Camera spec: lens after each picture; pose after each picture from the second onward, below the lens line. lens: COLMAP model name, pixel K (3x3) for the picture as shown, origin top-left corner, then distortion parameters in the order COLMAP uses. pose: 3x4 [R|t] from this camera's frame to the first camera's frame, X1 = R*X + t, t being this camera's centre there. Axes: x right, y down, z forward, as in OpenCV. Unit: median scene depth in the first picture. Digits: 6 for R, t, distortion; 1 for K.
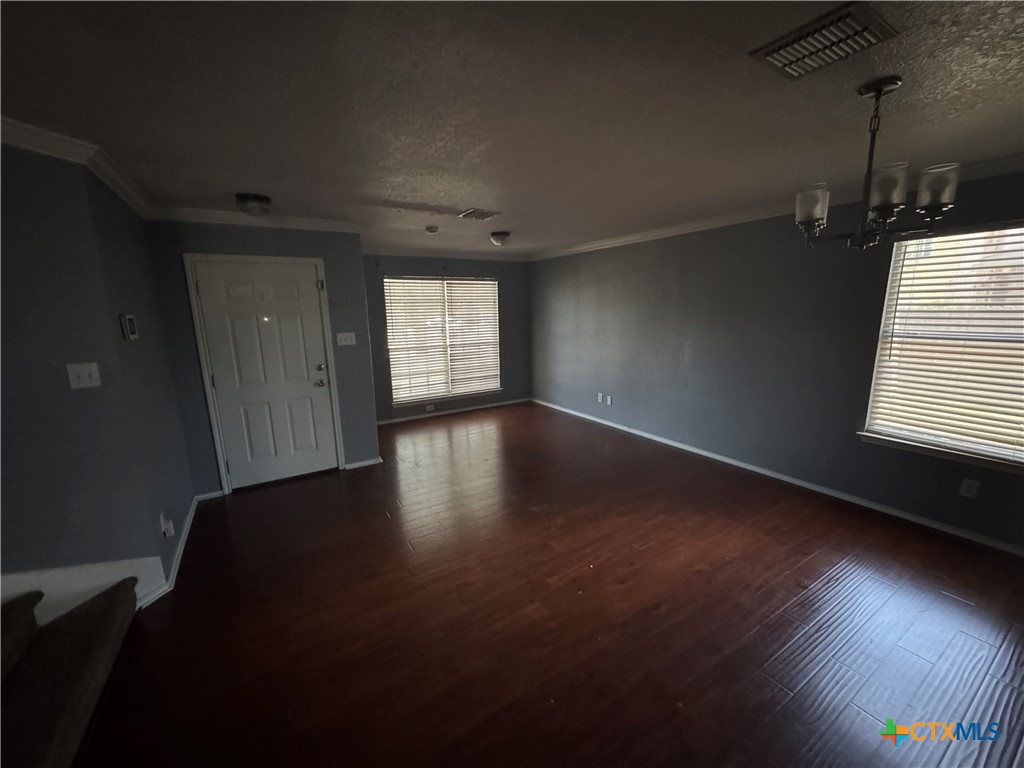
lens RADIAL K [[409.8, 0, 512.8], [0, 409.8, 384.4], [0, 0, 1]] dist [-0.002807, -0.000272]
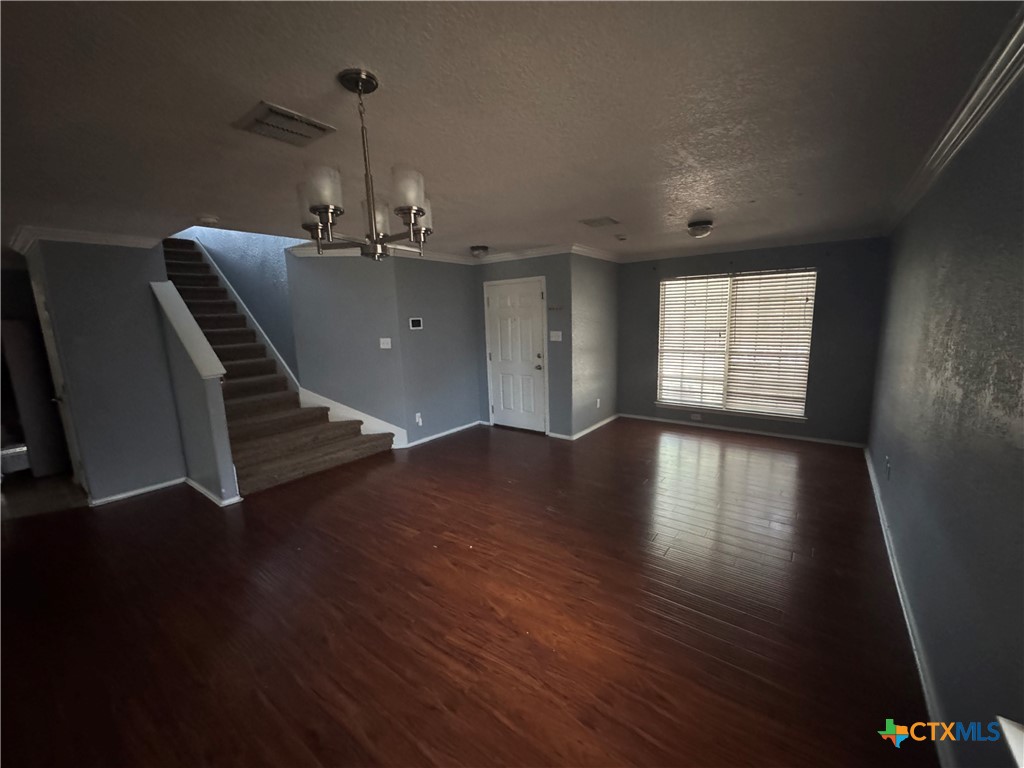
lens RADIAL K [[409.8, 0, 513.6], [0, 409.8, 384.7], [0, 0, 1]] dist [-0.002807, -0.000272]
pose [[0.357875, 0.163902, -0.919272, 0.557902], [-0.153368, 0.981422, 0.115277, -0.065433], [0.921088, 0.099732, 0.376364, 0.298819]]
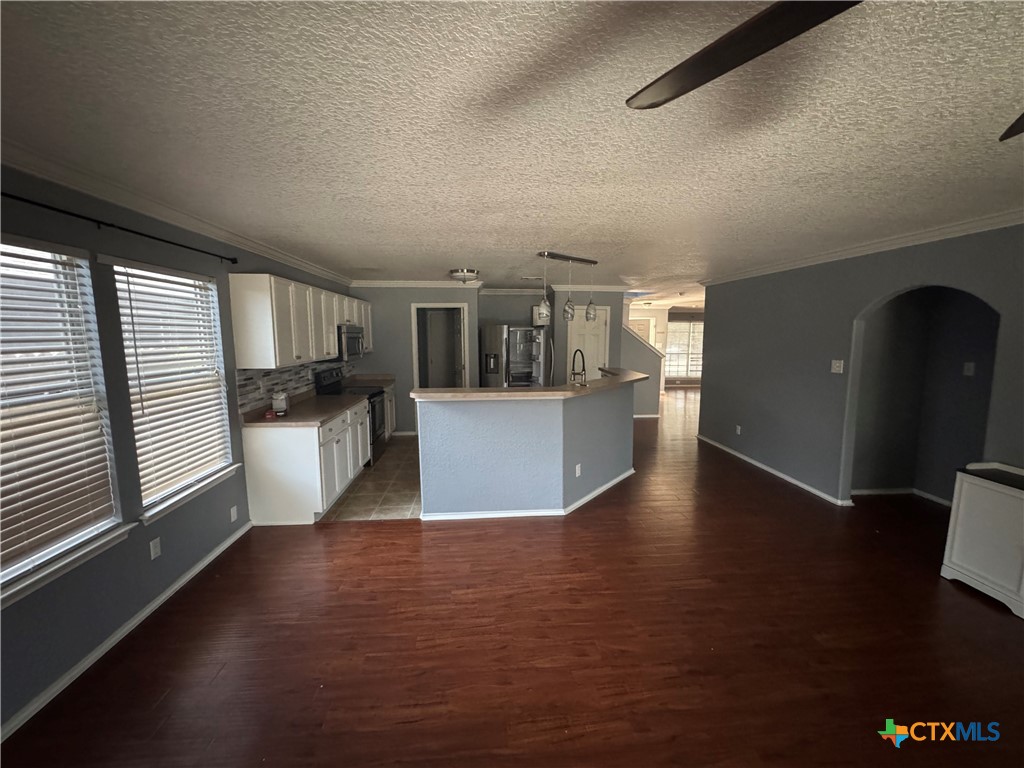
lens RADIAL K [[409.8, 0, 516.8], [0, 409.8, 383.9], [0, 0, 1]] dist [-0.002807, -0.000272]
pose [[0.892920, 0.076735, -0.443627, -0.008905], [-0.106017, 0.993496, -0.041542, 0.276043], [0.437554, 0.084125, 0.895248, -1.416633]]
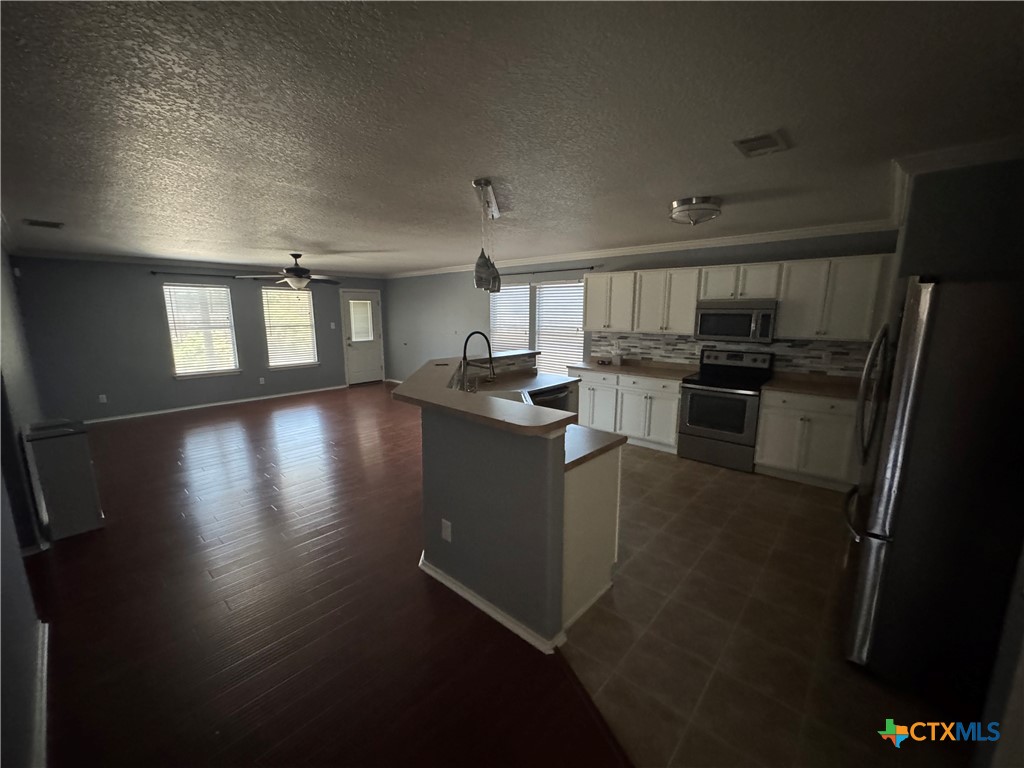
lens RADIAL K [[409.8, 0, 513.1], [0, 409.8, 384.6], [0, 0, 1]] dist [-0.002807, -0.000272]
pose [[-0.960168, 0.066784, -0.271326, -0.146373], [-0.037759, 0.931100, 0.362804, 0.028393], [0.276861, 0.358597, -0.891491, -0.125922]]
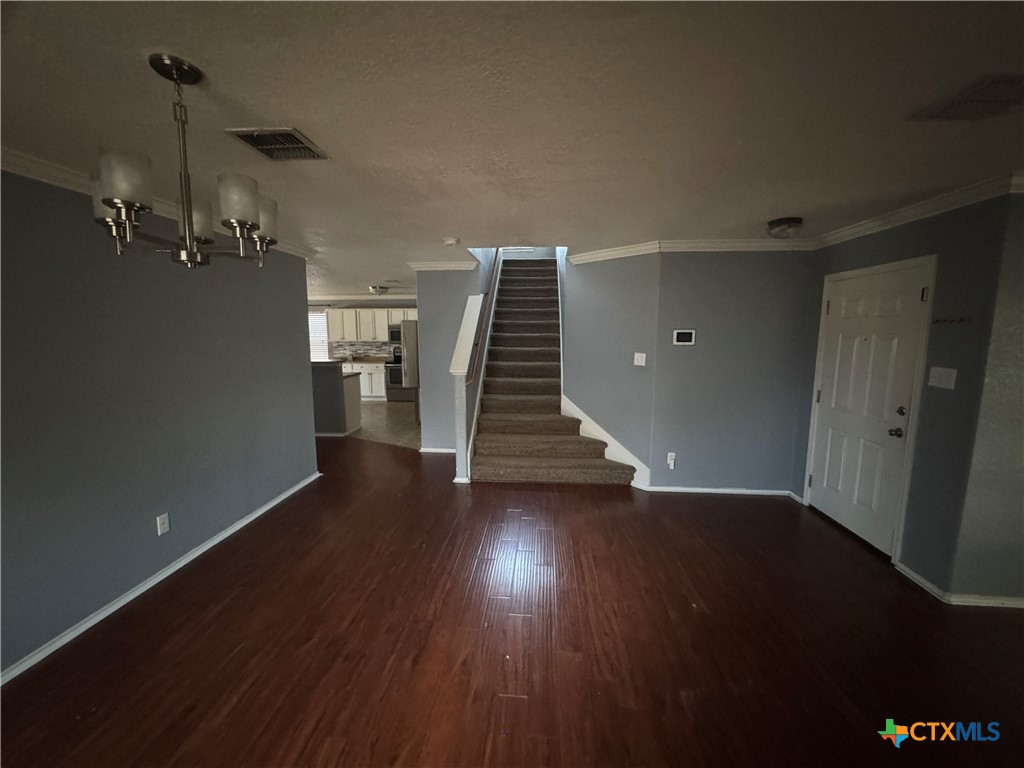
lens RADIAL K [[409.8, 0, 512.5], [0, 409.8, 384.3], [0, 0, 1]] dist [-0.002807, -0.000272]
pose [[-0.594426, 0.127120, -0.794039, 0.349357], [-0.141384, 0.955524, 0.258814, -0.124483], [0.791624, 0.266111, -0.550015, 0.608152]]
